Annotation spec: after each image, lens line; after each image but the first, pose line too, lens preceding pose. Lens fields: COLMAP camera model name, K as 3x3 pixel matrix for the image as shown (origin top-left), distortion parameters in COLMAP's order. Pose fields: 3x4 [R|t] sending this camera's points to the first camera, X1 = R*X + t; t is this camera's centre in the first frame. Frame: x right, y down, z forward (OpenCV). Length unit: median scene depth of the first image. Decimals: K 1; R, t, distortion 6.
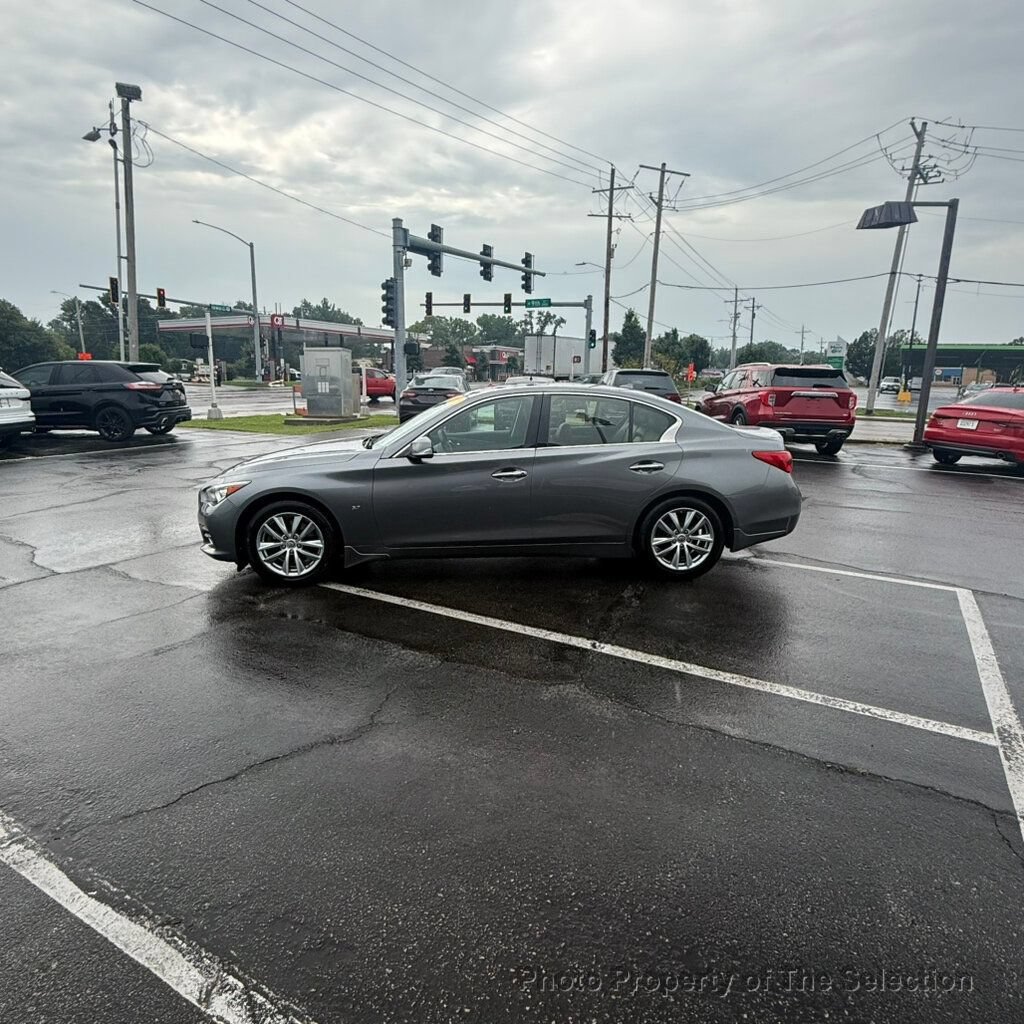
lens RADIAL K [[657.4, 0, 503.8], [0, 657.4, 506.0], [0, 0, 1]] dist [0.002980, 0.008845]
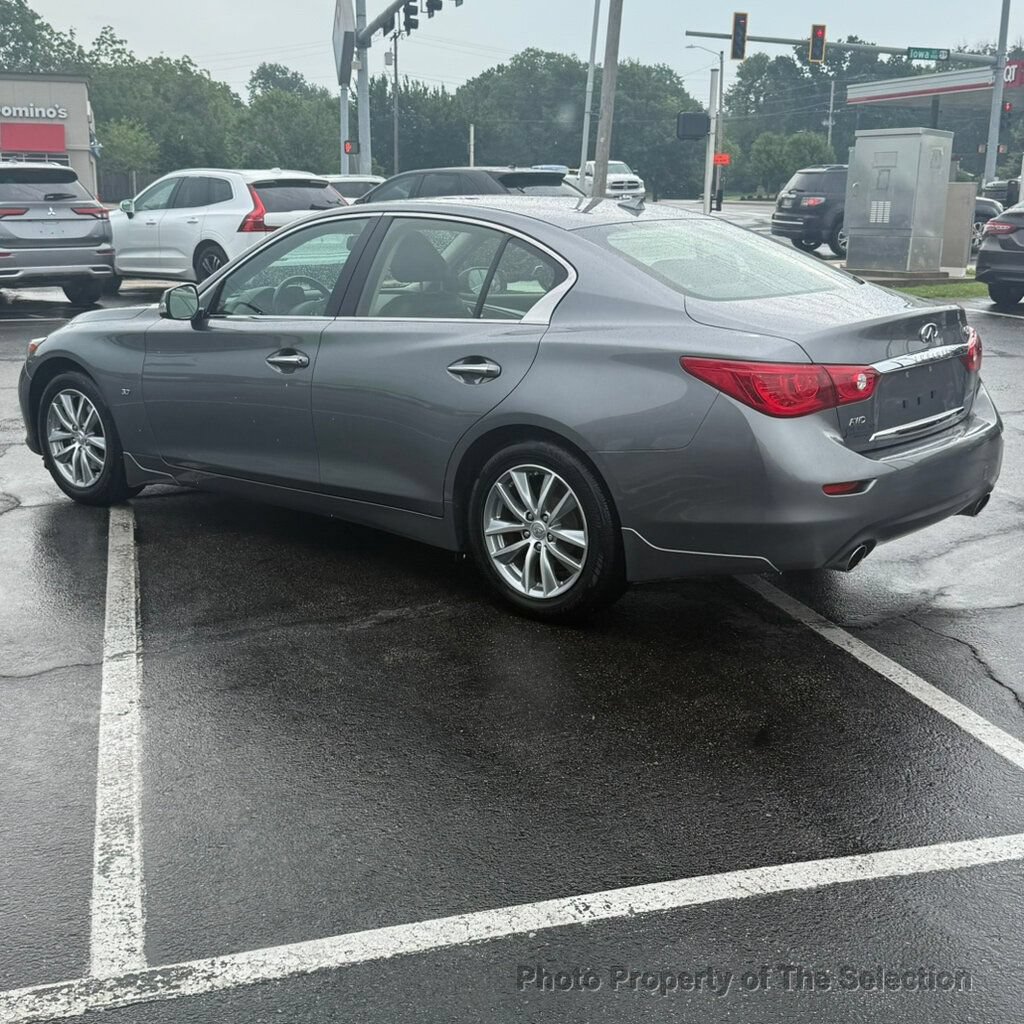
lens RADIAL K [[1324.5, 0, 515.5], [0, 1324.5, 503.1], [0, 0, 1]] dist [0.047625, 0.000000]
pose [[0.730098, 0.155245, -0.665474, 0.910415], [-0.131772, 0.987559, 0.085815, -0.051126], [0.670517, 0.025037, 0.741472, 0.293359]]
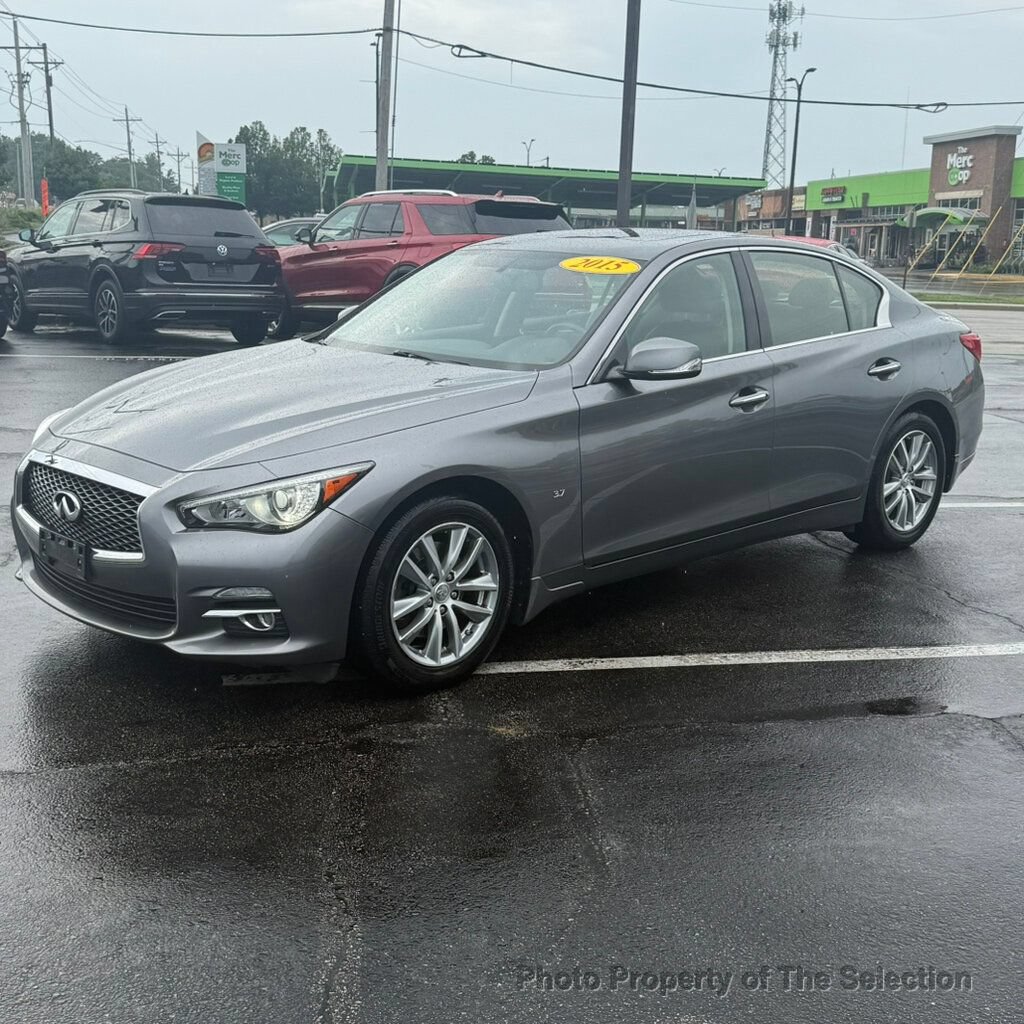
lens RADIAL K [[1318.1, 0, 509.8], [0, 1318.1, 502.0], [0, 0, 1]] dist [0.091684, 0.000000]
pose [[0.758125, -0.129412, 0.639139, -0.858008], [0.113763, 0.991328, 0.065780, -0.058248], [-0.642109, 0.022841, 0.766273, 0.274947]]
